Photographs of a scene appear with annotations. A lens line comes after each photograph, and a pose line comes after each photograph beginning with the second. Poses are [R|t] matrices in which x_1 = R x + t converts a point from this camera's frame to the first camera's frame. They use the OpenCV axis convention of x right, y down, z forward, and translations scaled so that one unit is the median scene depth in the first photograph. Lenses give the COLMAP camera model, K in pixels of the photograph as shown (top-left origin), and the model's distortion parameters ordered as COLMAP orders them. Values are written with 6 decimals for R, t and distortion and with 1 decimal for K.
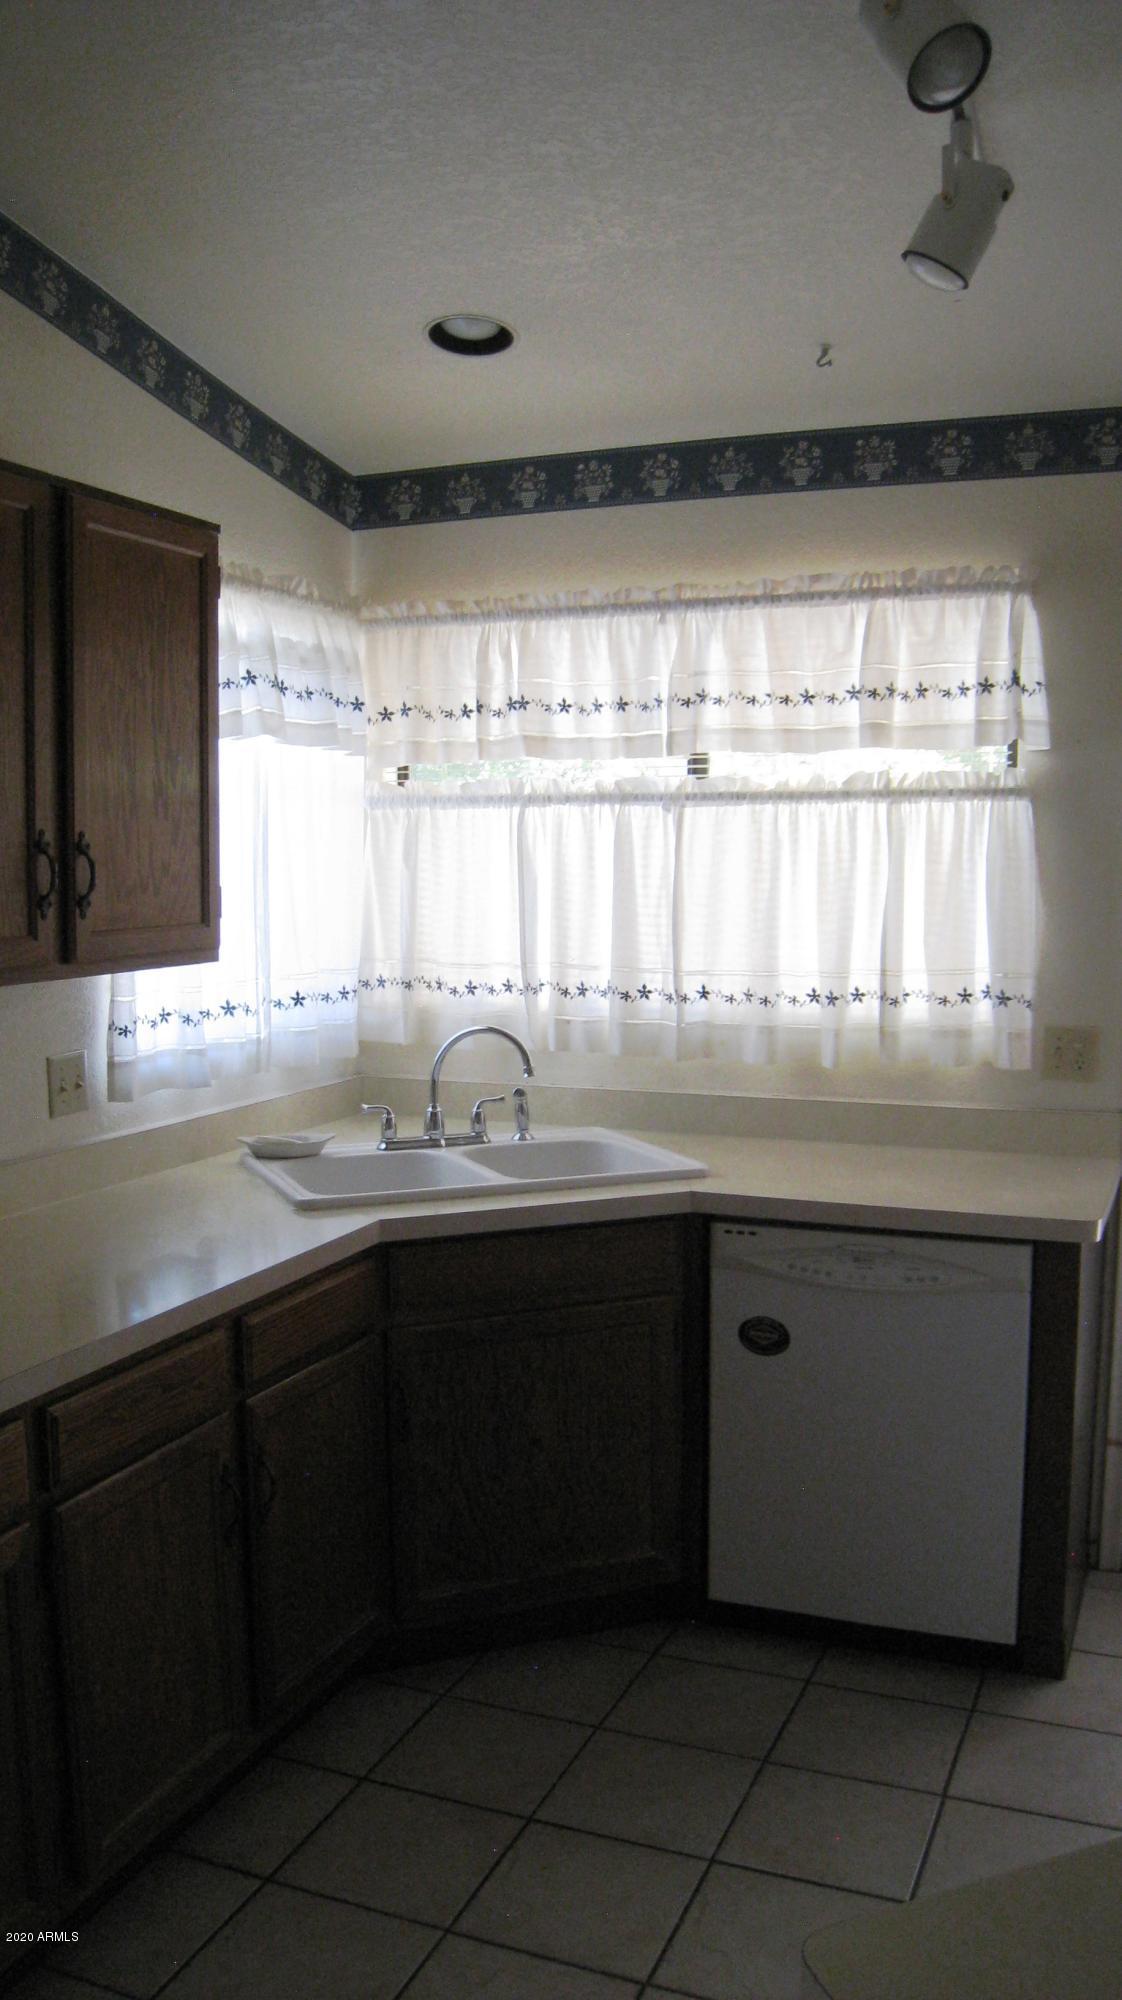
lens RADIAL K [[1632.3, 0, 561.0], [0, 1632.3, 1000.0], [0, 0, 1]] dist [-0.145598, 0.091219]
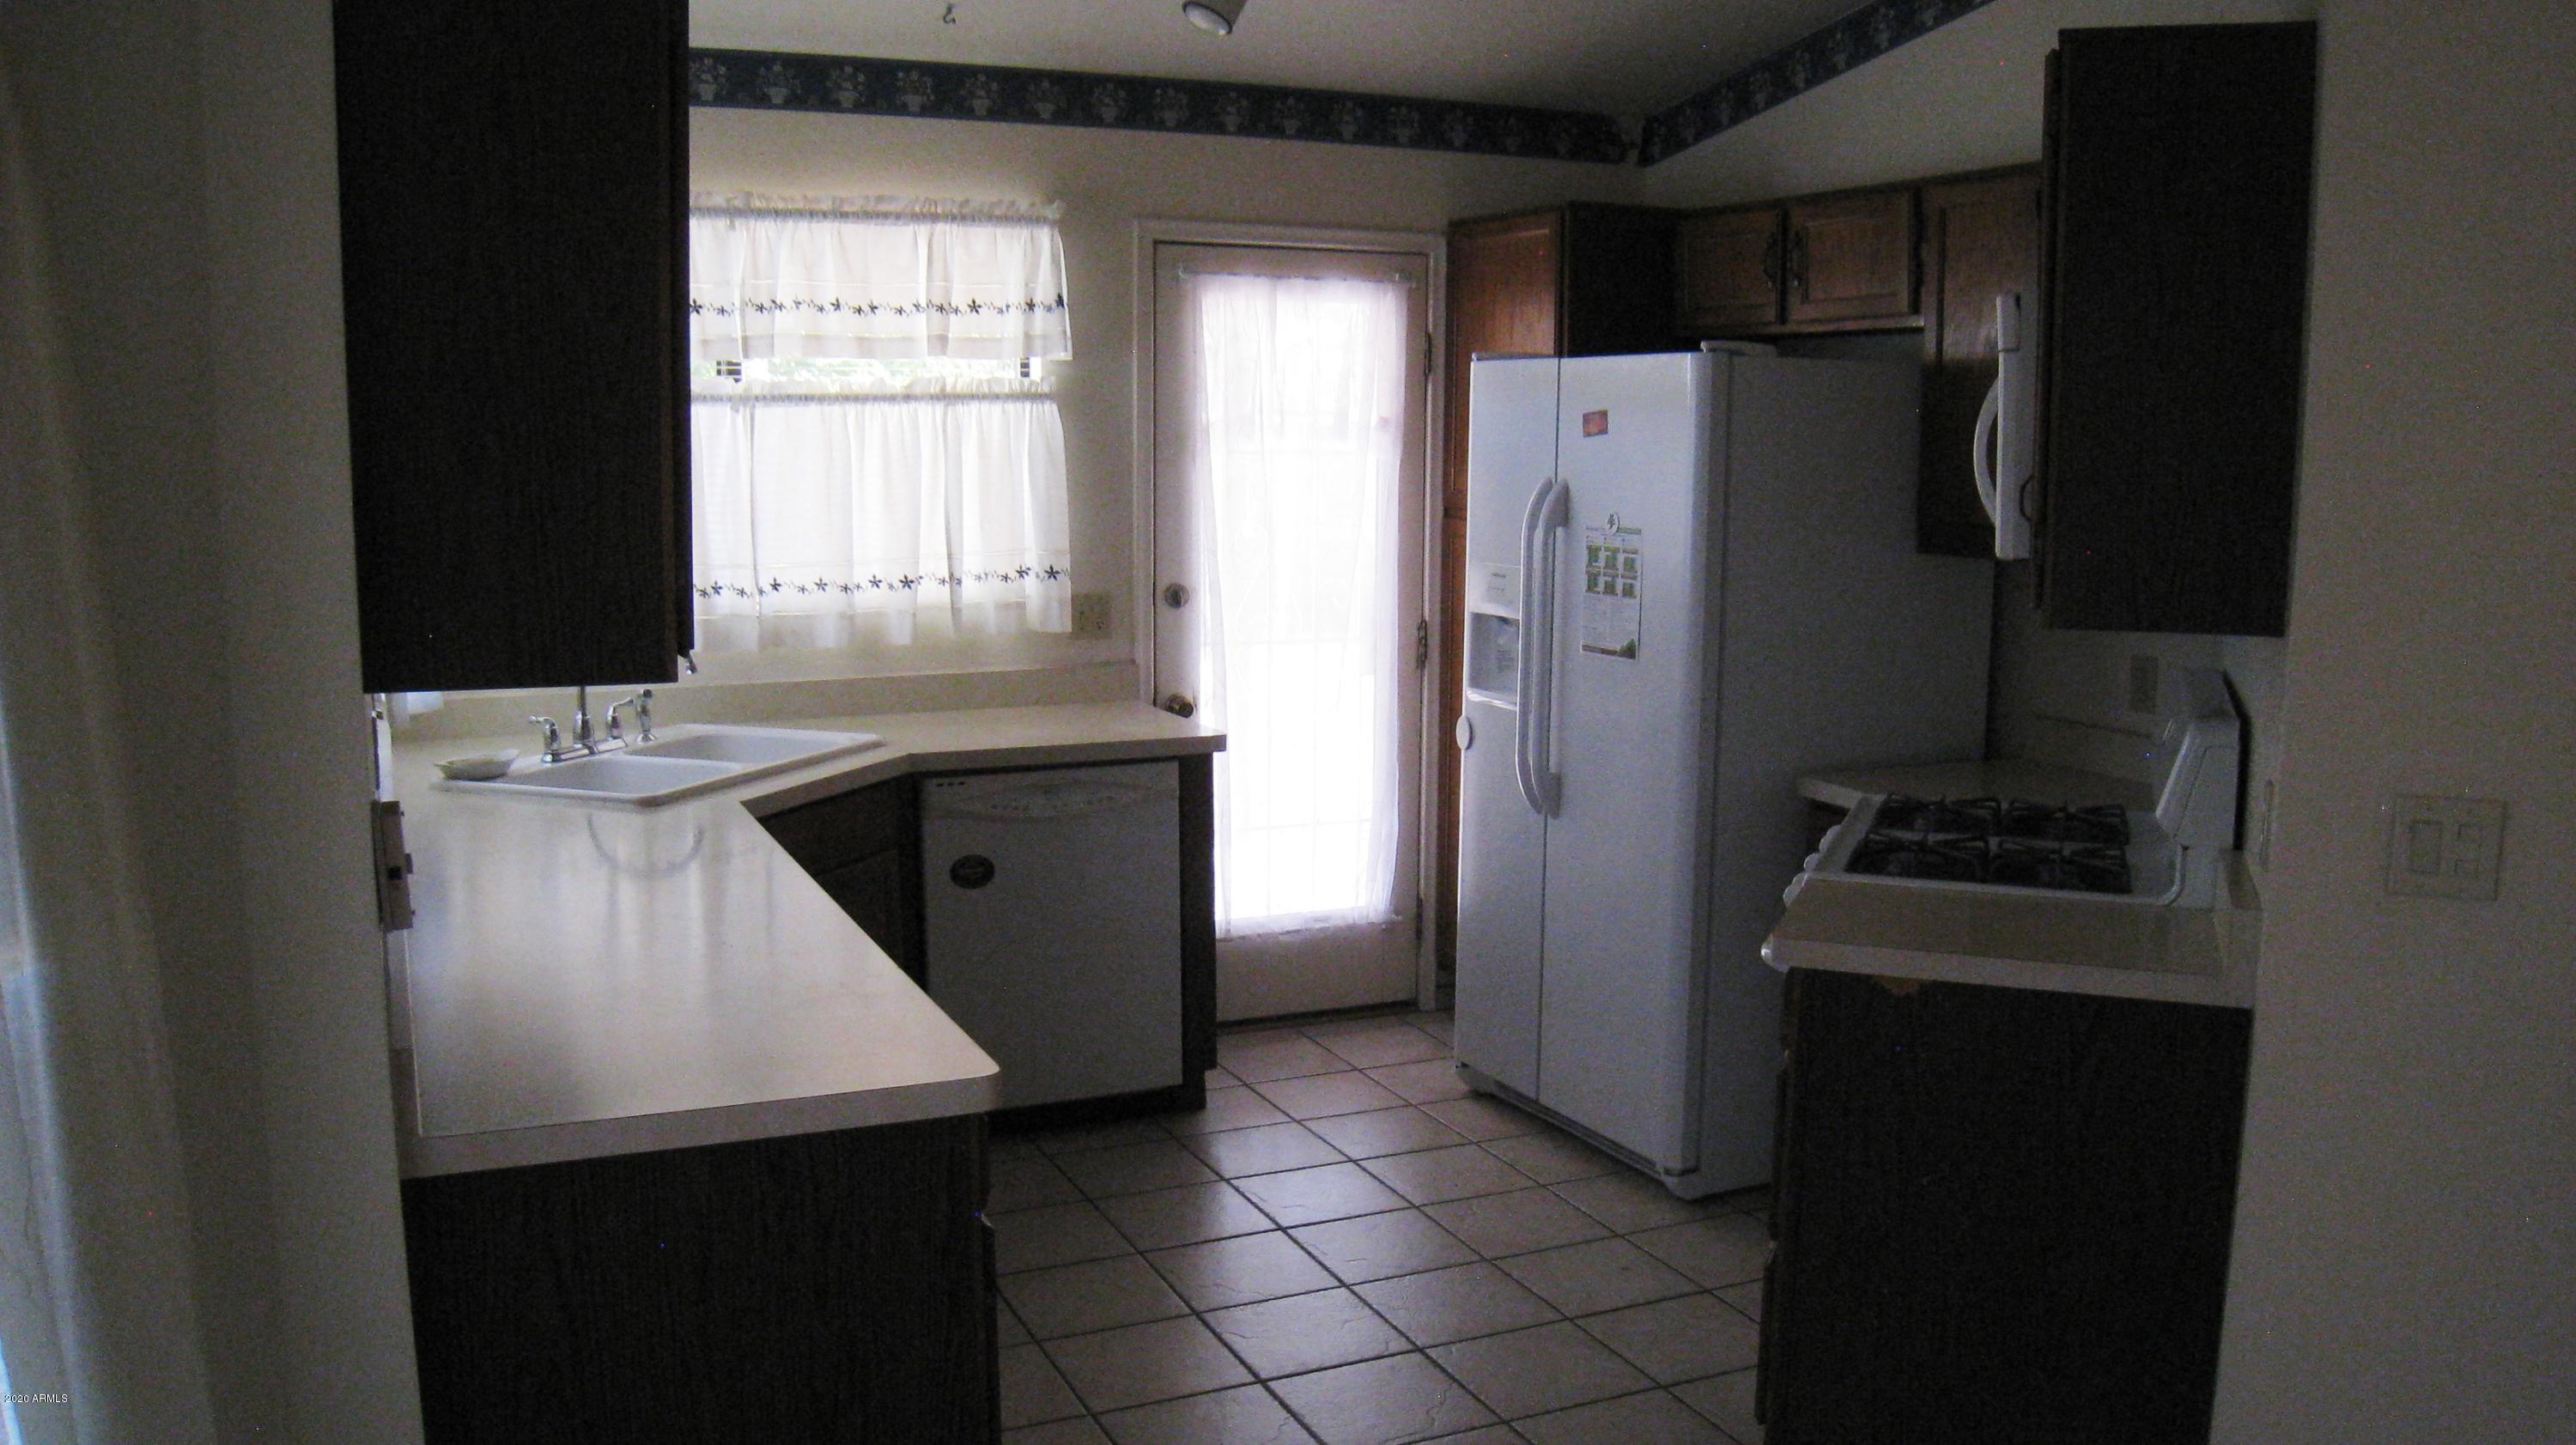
lens RADIAL K [[2102.3, 0, 1288.0], [0, 2102.3, 722.5], [0, 0, 1]] dist [-0.145598, 0.091219]
pose [[0.691660, -0.100132, 0.715248, -0.694712], [0.059095, 0.994868, 0.082131, -0.007626], [-0.719801, -0.014540, 0.694028, -0.181506]]
